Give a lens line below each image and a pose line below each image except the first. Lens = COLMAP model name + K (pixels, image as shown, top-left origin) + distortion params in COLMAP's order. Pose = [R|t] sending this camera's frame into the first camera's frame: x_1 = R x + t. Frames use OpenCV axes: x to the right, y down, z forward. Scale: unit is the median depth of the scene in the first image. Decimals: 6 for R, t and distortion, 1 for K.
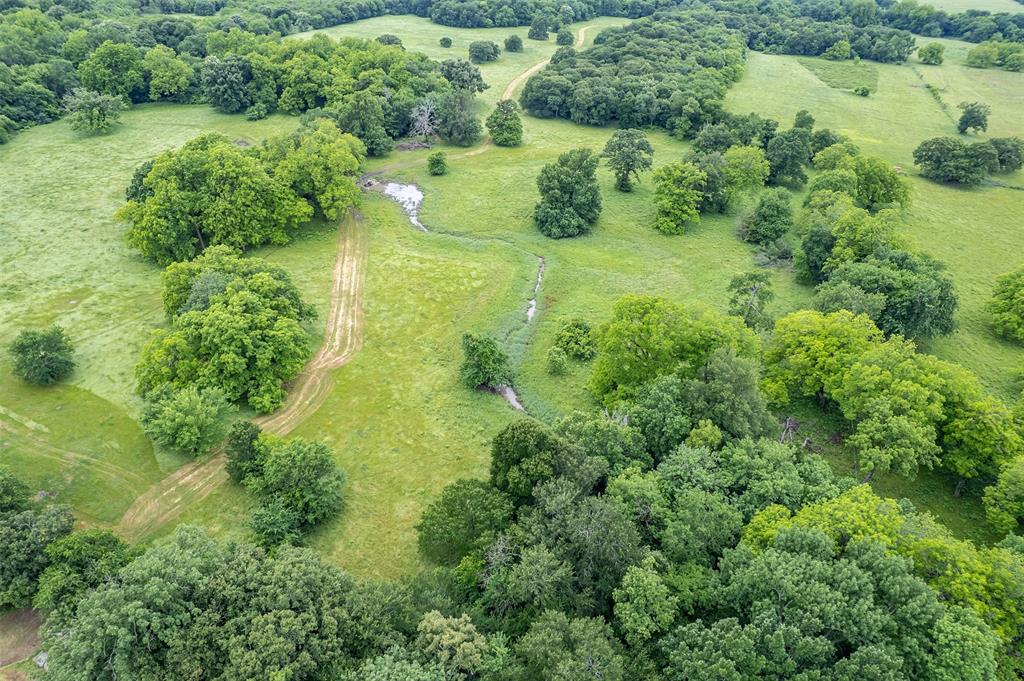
lens RADIAL K [[655.3, 0, 514.2], [0, 655.3, 341.5], [0, 0, 1]] dist [-0.077630, 0.072294]
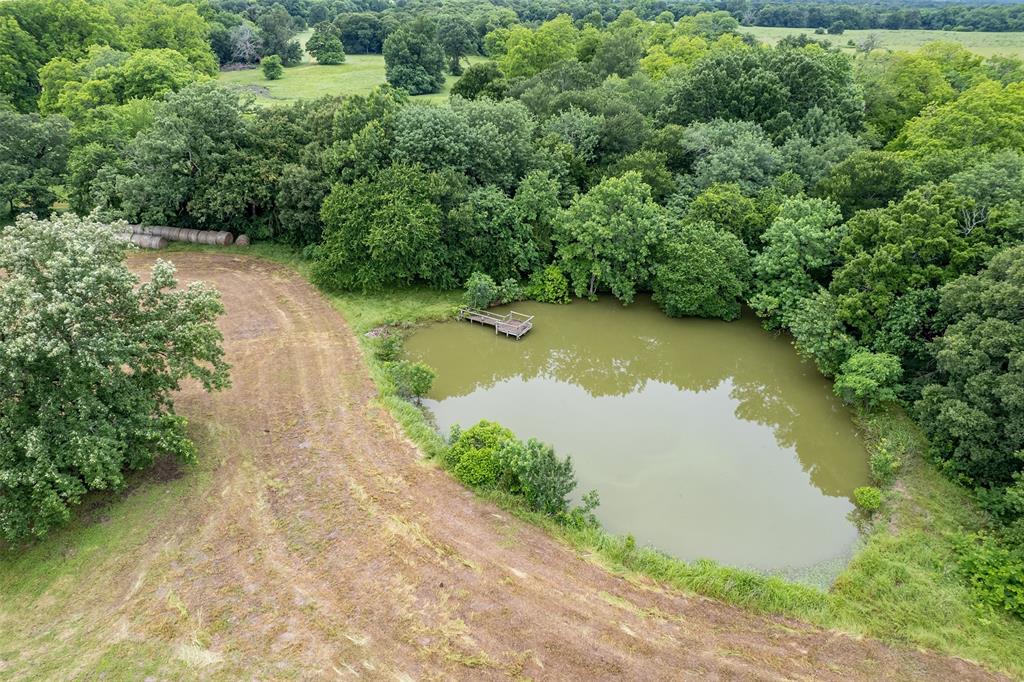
lens RADIAL K [[681.8, 0, 516.9], [0, 681.8, 339.8], [0, 0, 1]] dist [-0.072946, 0.066638]
pose [[0.937919, -0.182381, 0.295033, -0.071044], [0.208422, 0.976252, -0.059087, 0.135257], [-0.277250, 0.116911, 0.953658, -0.023848]]
